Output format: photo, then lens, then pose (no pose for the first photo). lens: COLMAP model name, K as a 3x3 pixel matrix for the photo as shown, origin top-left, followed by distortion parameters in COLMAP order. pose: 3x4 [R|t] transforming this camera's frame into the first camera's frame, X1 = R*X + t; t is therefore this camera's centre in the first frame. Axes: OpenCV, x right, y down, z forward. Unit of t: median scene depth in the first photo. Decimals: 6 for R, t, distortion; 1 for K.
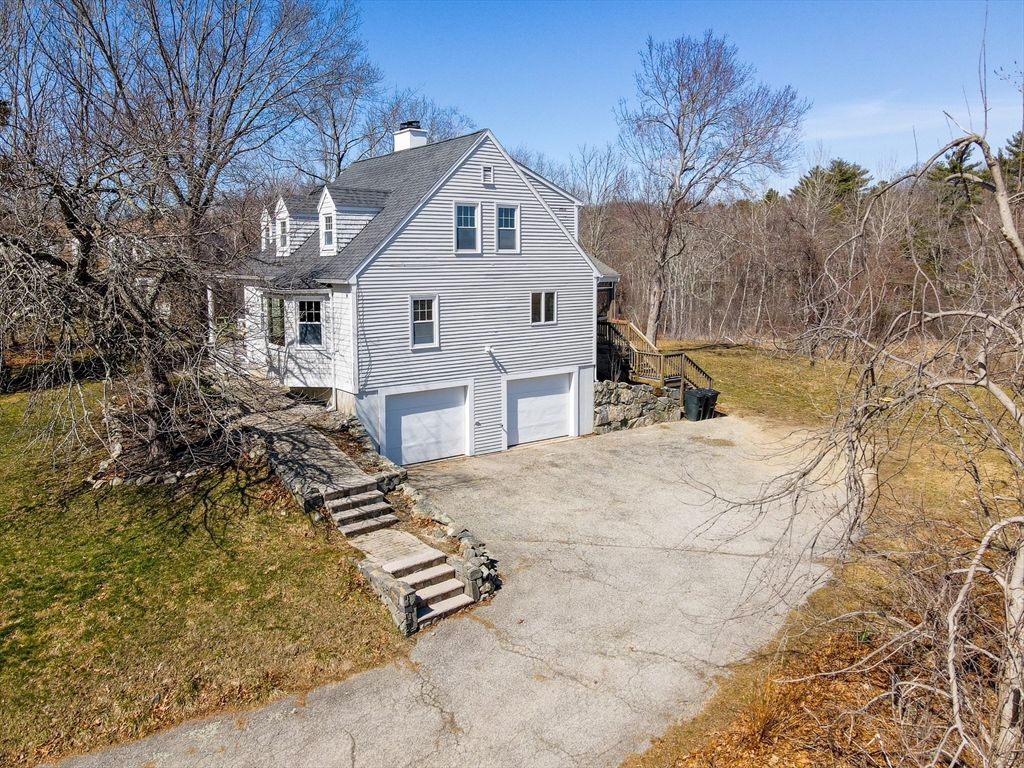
lens RADIAL K [[754.5, 0, 511.4], [0, 754.5, 337.5], [0, 0, 1]] dist [-0.003242, -0.003737]
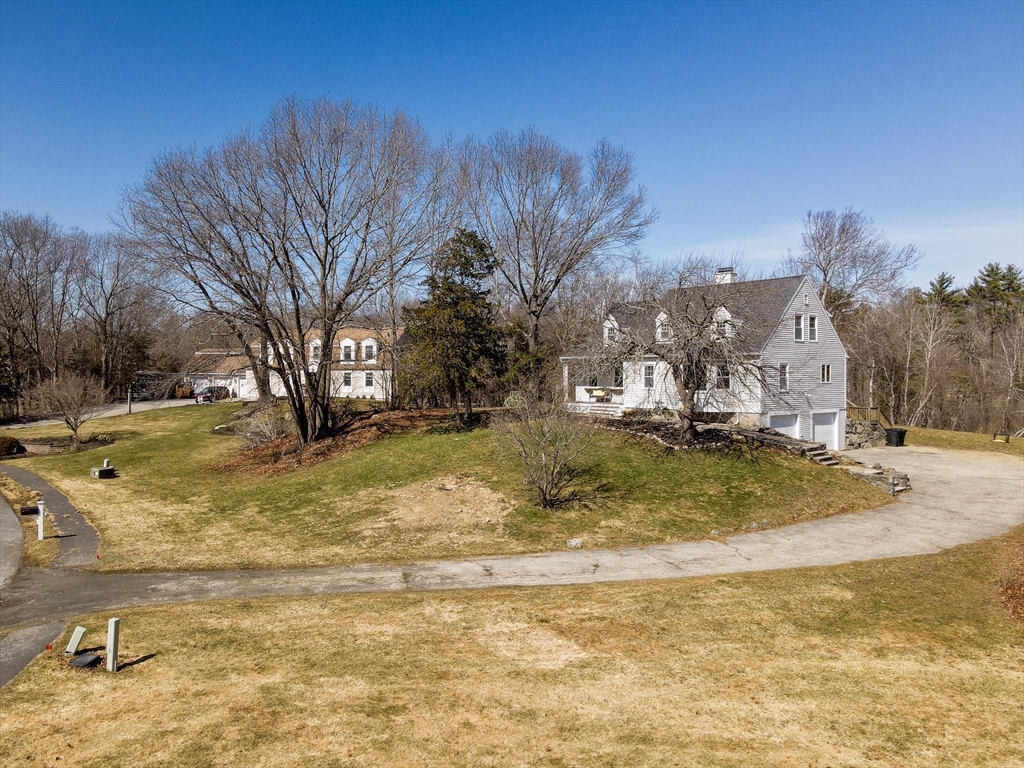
lens RADIAL K [[766.2, 0, 452.6], [0, 766.2, 383.1], [0, 0, 1]] dist [0.005355, 0.001012]
pose [[0.999766, 0.011799, 0.018104, -0.920050], [-0.010033, 0.995458, -0.094674, 0.171602], [-0.019139, 0.094471, 0.995344, -0.812395]]
